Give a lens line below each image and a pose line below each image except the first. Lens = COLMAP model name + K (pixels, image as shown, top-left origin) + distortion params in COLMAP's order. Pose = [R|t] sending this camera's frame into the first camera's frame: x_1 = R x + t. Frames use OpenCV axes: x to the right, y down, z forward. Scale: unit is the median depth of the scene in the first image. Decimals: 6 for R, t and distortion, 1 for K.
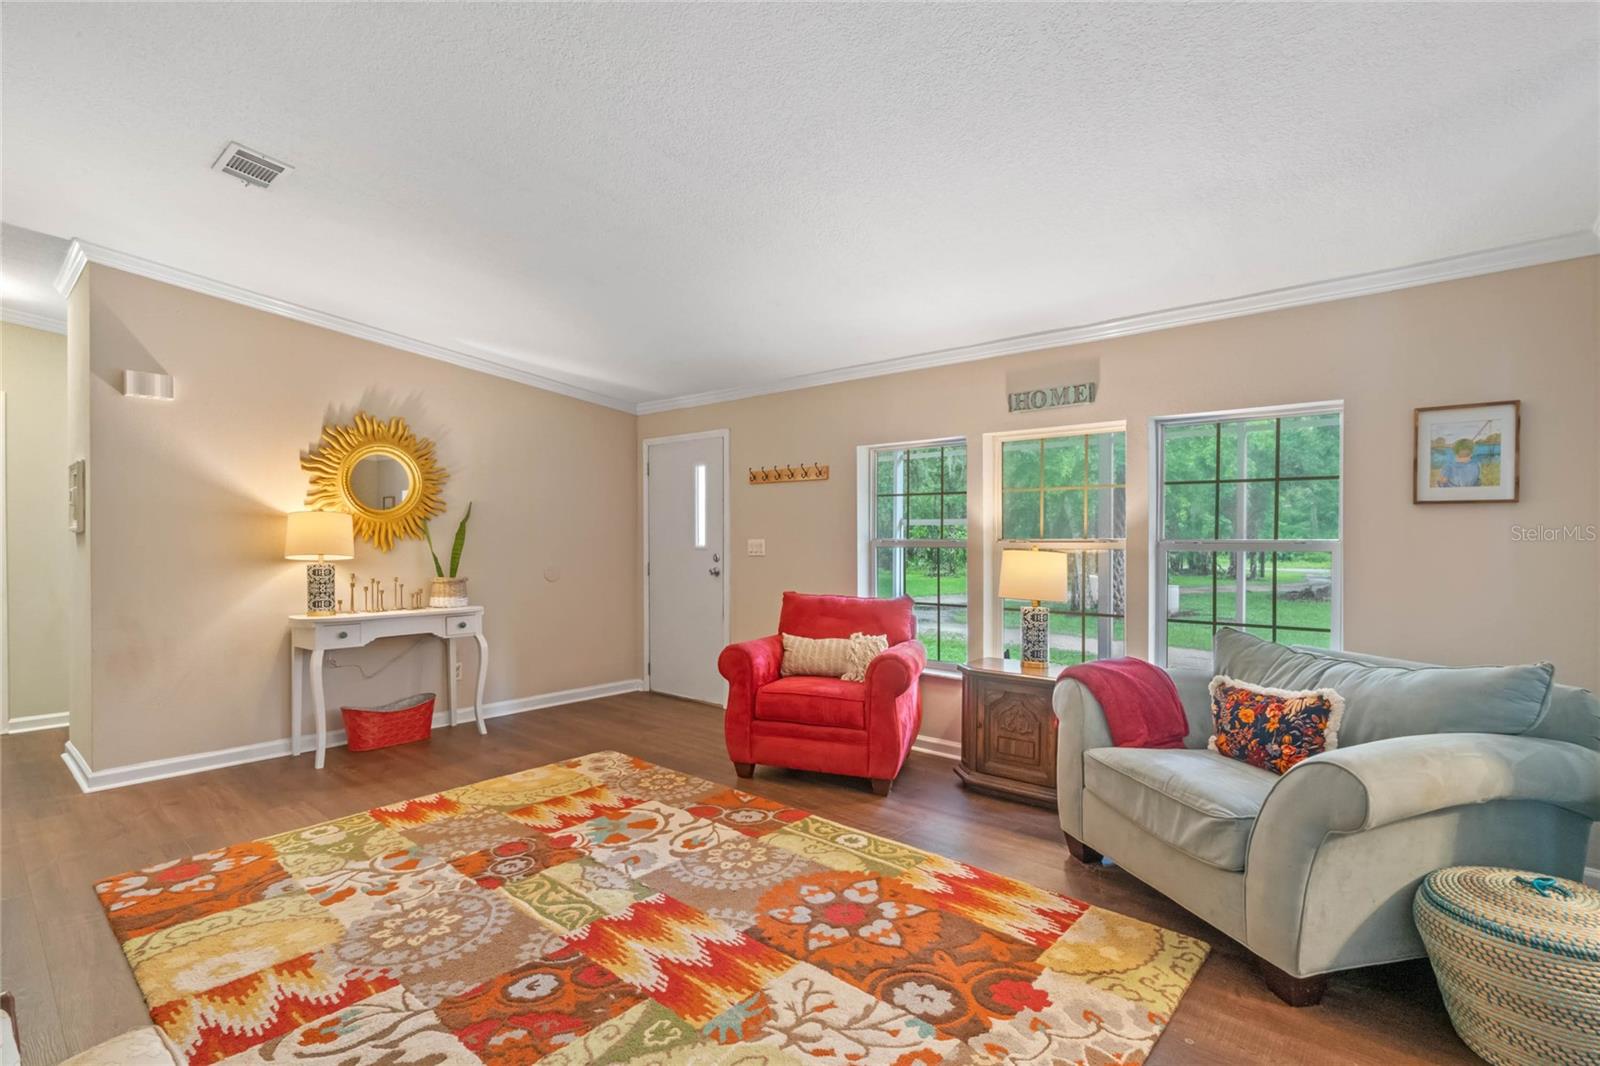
lens RADIAL K [[731.7, 0, 797.6], [0, 731.7, 540.9], [0, 0, 1]] dist [-0.002045, -0.000226]
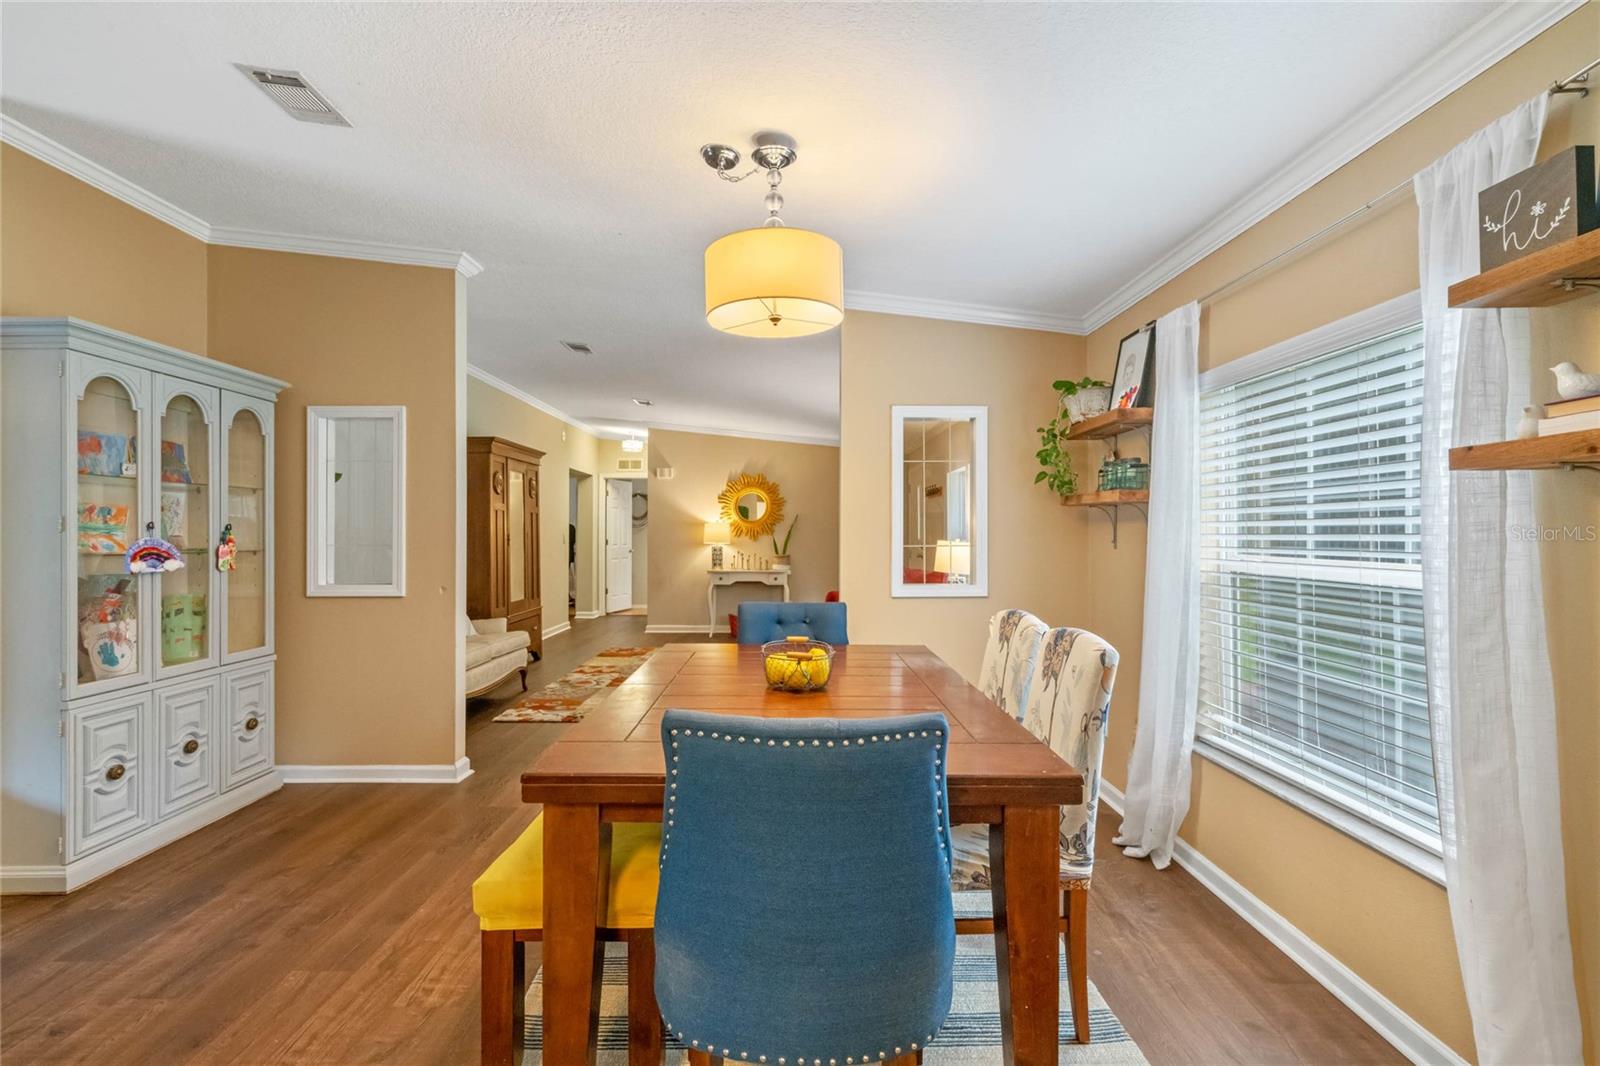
lens RADIAL K [[731.7, 0, 801.0], [0, 731.7, 533.7], [0, 0, 1]] dist [-0.002045, -0.000226]
pose [[0.656074, -0.004733, -0.754682, 1.058608], [0.001034, 0.999985, -0.005372, 0.005884], [0.754696, 0.002744, 0.656069, -0.229379]]
